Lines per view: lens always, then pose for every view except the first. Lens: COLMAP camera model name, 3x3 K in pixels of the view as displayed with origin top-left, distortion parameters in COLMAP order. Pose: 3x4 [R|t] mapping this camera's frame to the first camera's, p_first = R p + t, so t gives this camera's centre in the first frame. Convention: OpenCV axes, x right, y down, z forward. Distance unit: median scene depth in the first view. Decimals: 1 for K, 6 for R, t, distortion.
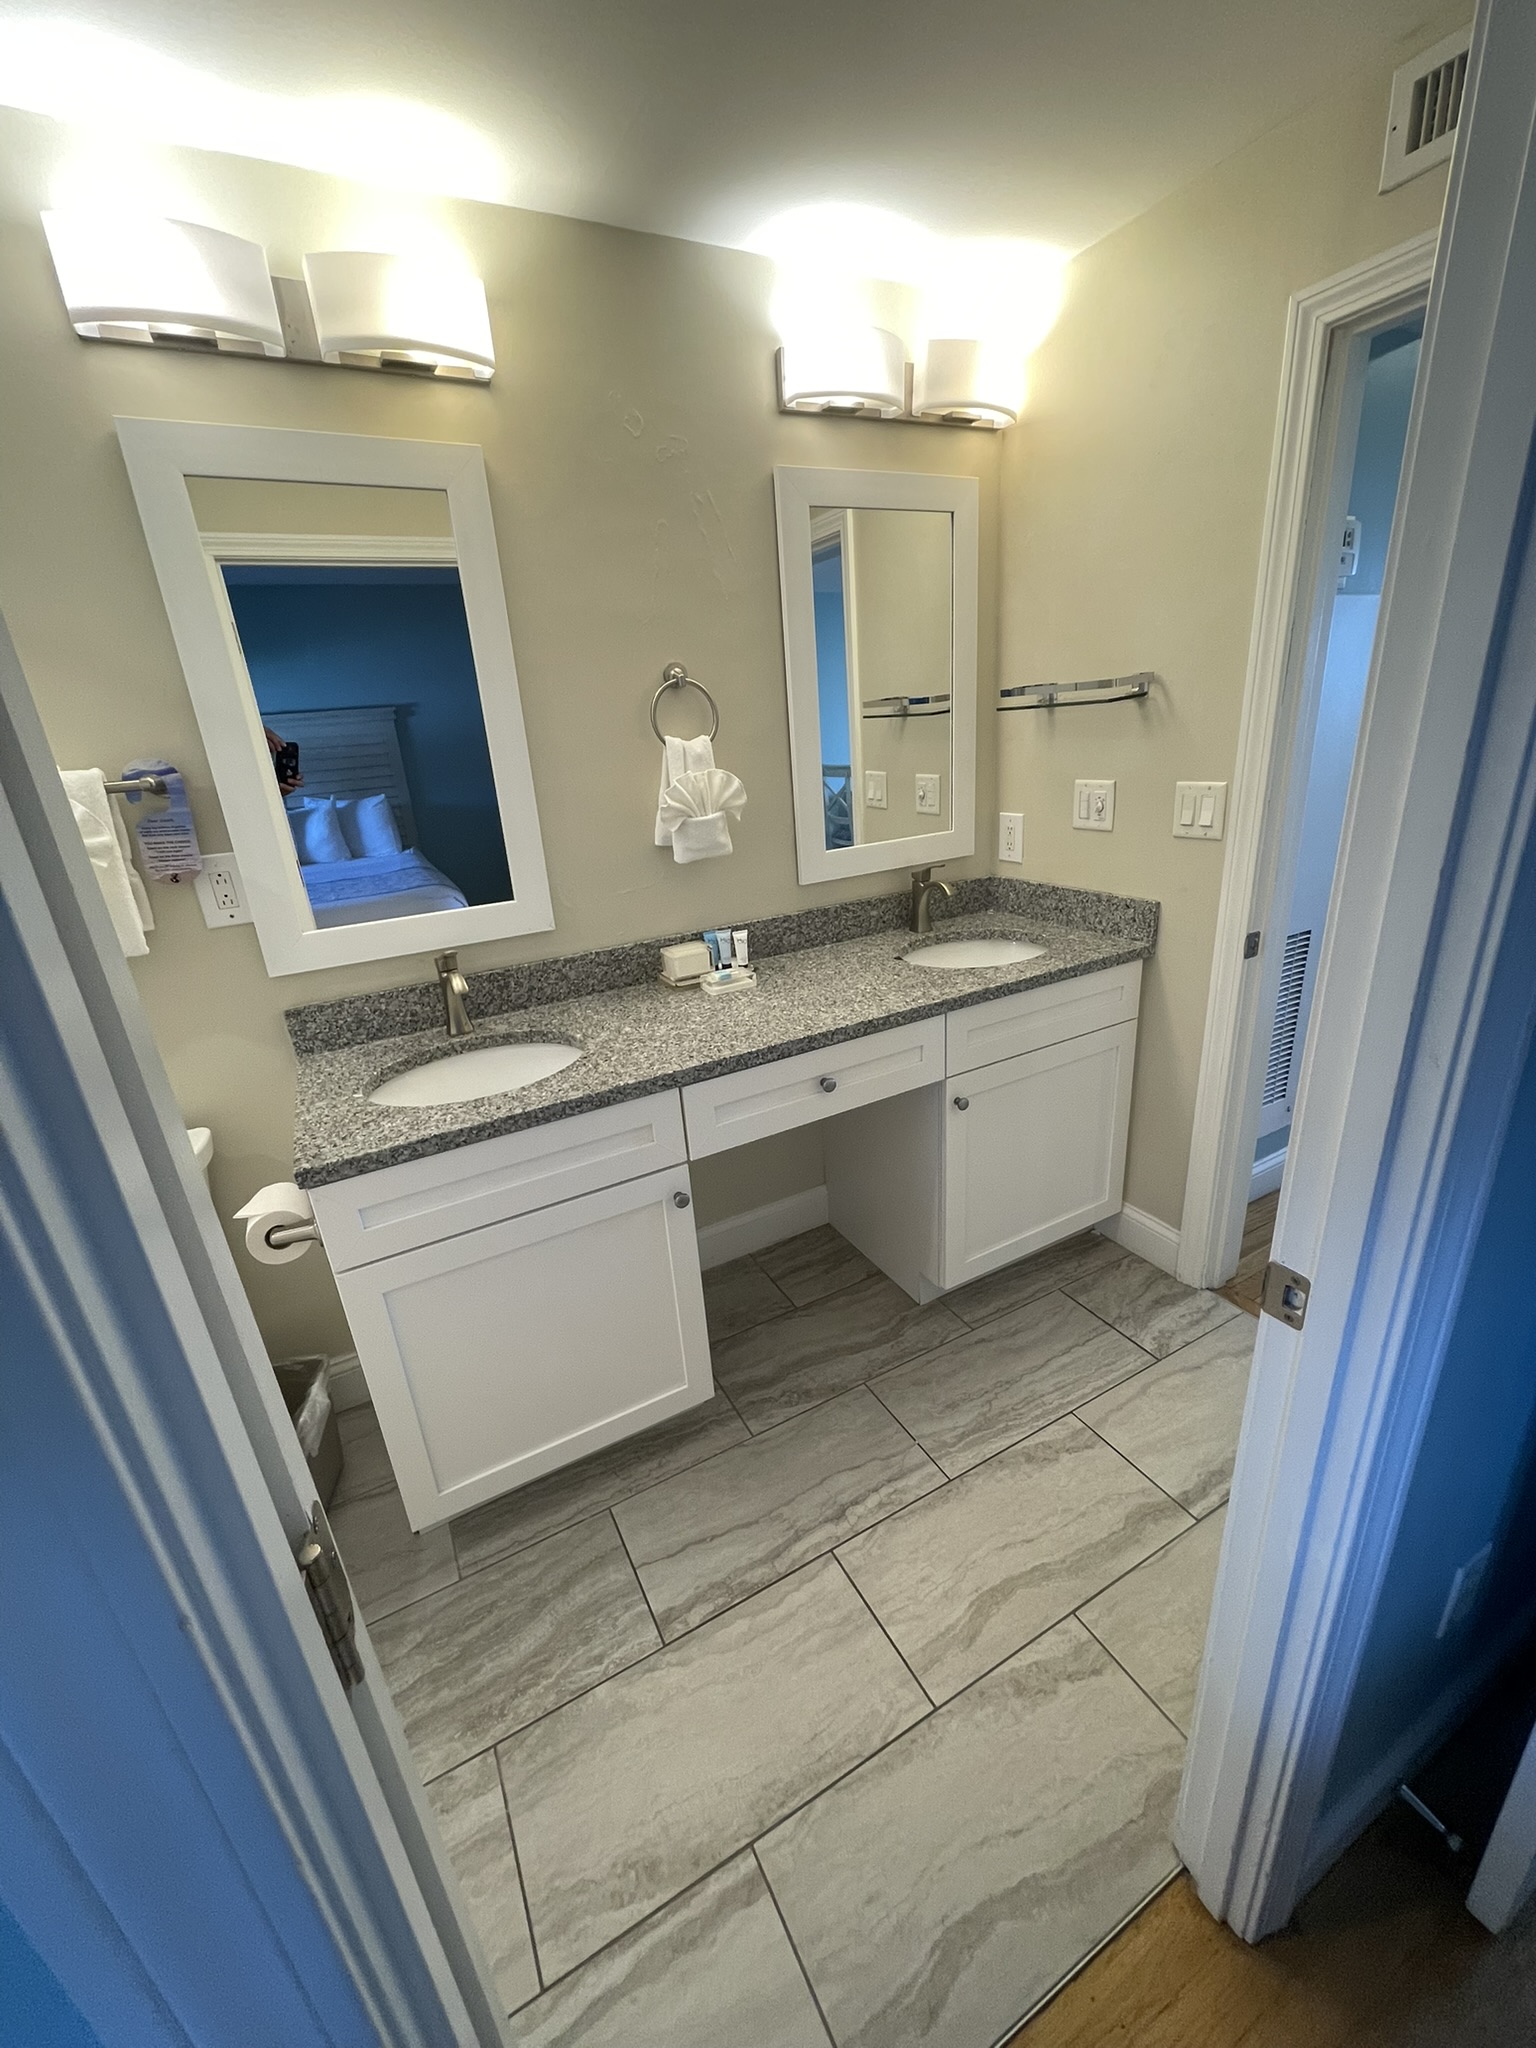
lens RADIAL K [[826.3, 0, 766.7], [0, 826.3, 1023.9], [0, 0, 1]] dist [-0.000009, -0.000295]
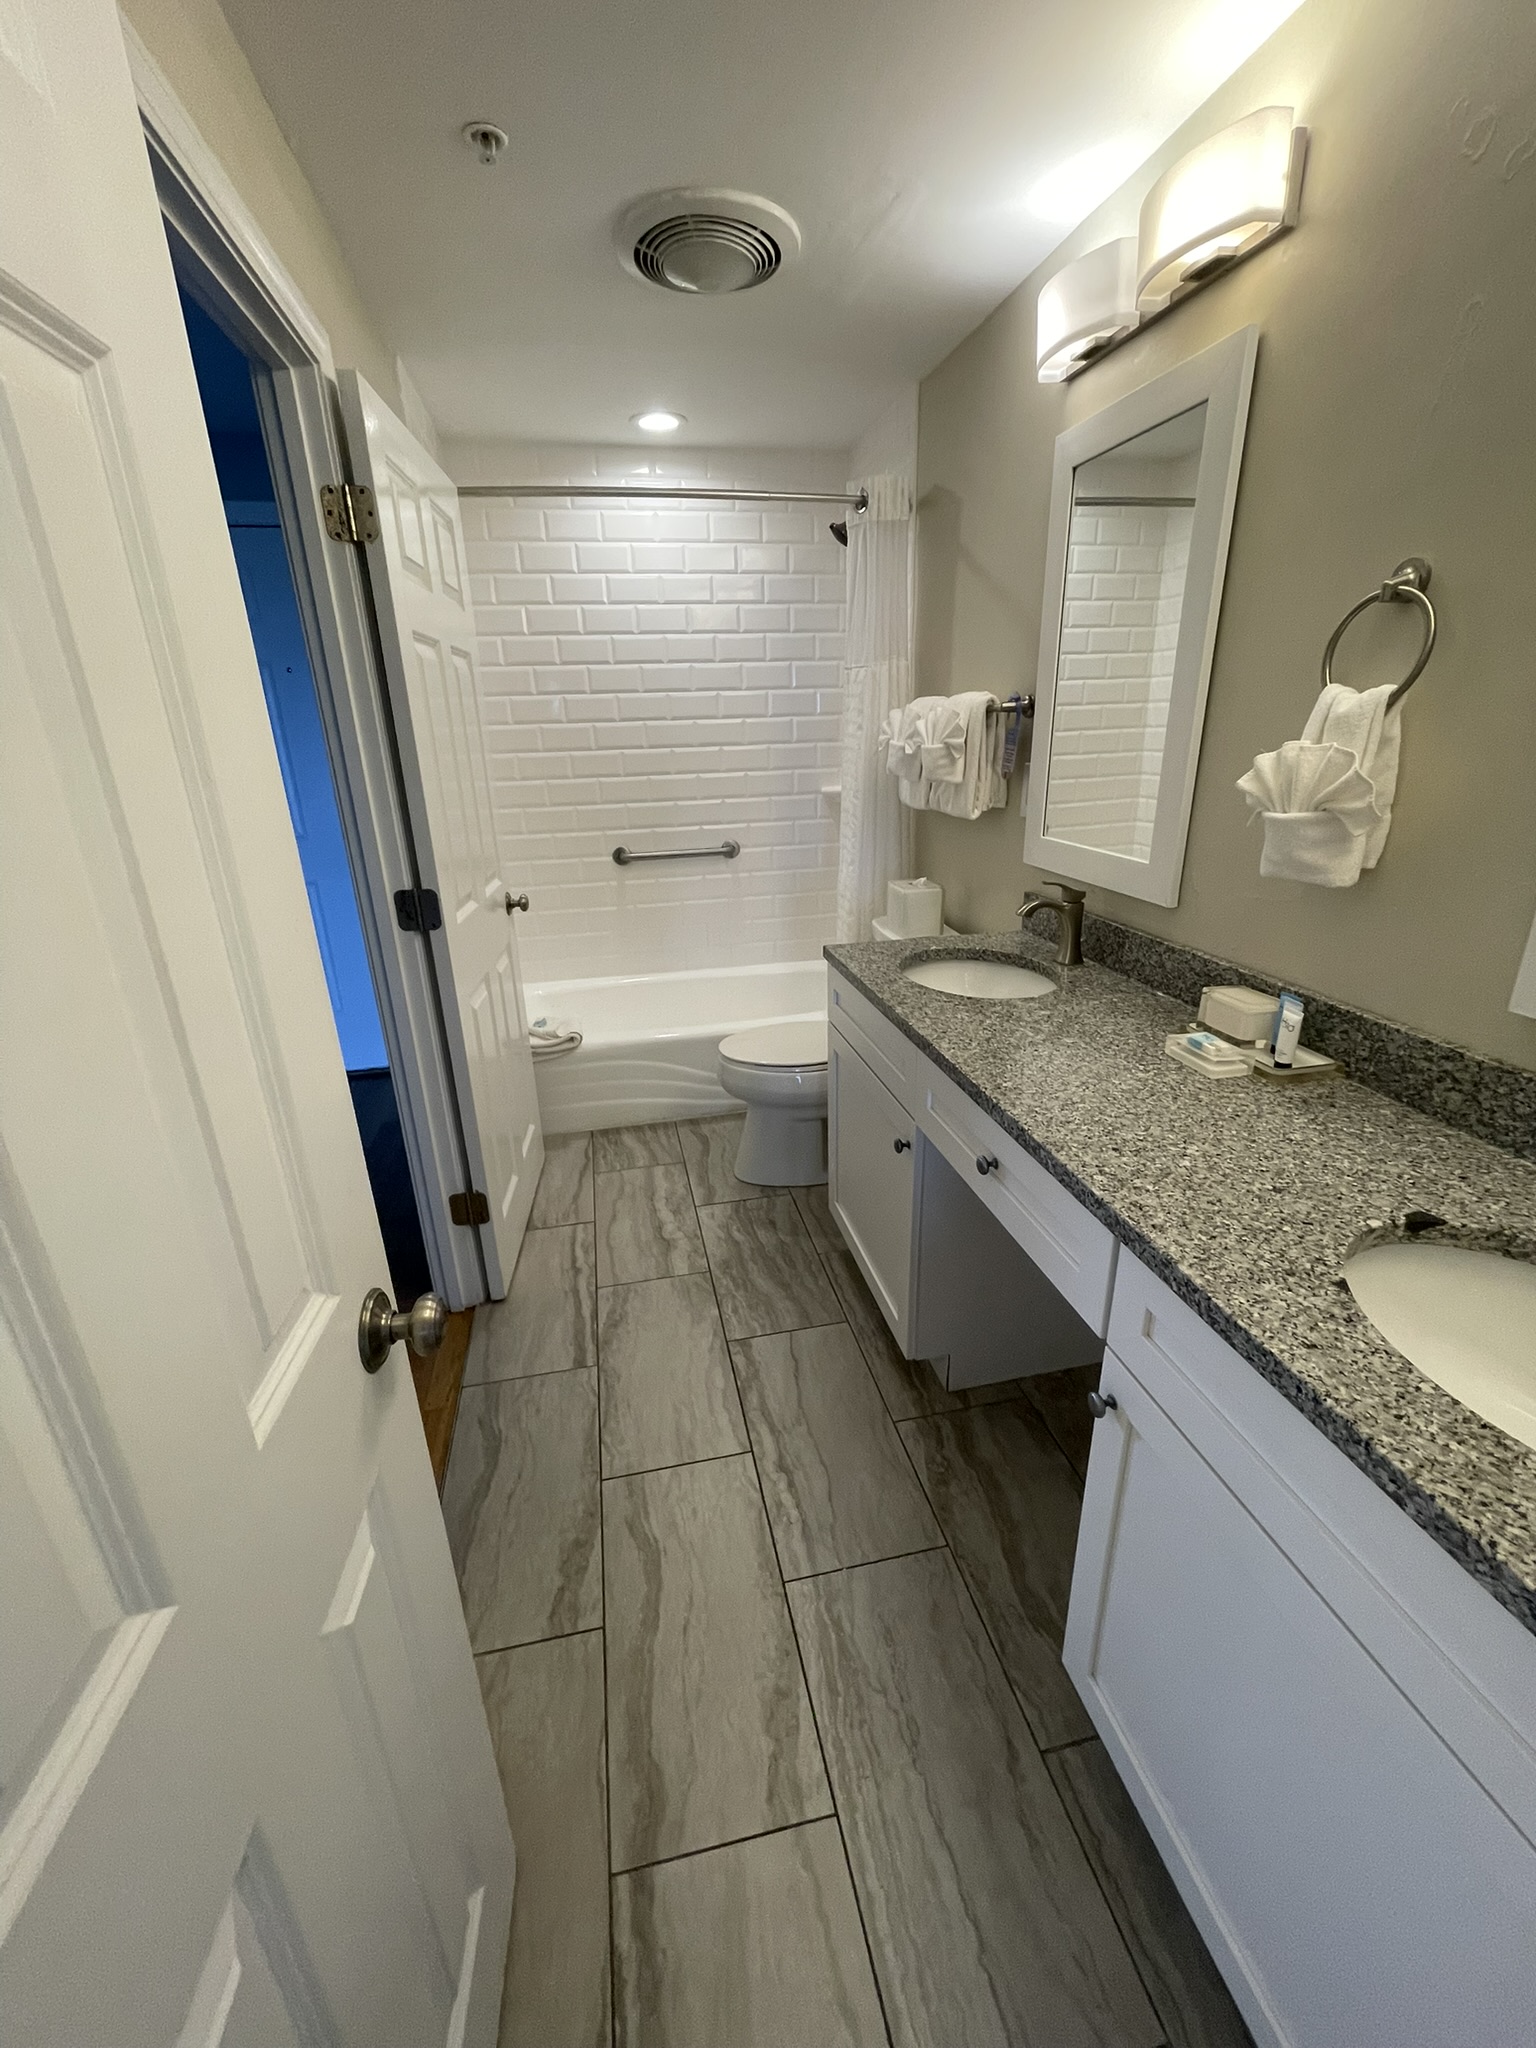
lens RADIAL K [[826.3, 0, 767.2], [0, 826.3, 1025.1], [0, 0, 1]] dist [-0.000009, -0.000295]
pose [[-0.277249, 0.401222, -0.873014, 0.758916], [-0.288981, 0.831739, 0.474026, -0.343826], [0.916309, 0.383708, -0.114653, 0.870803]]
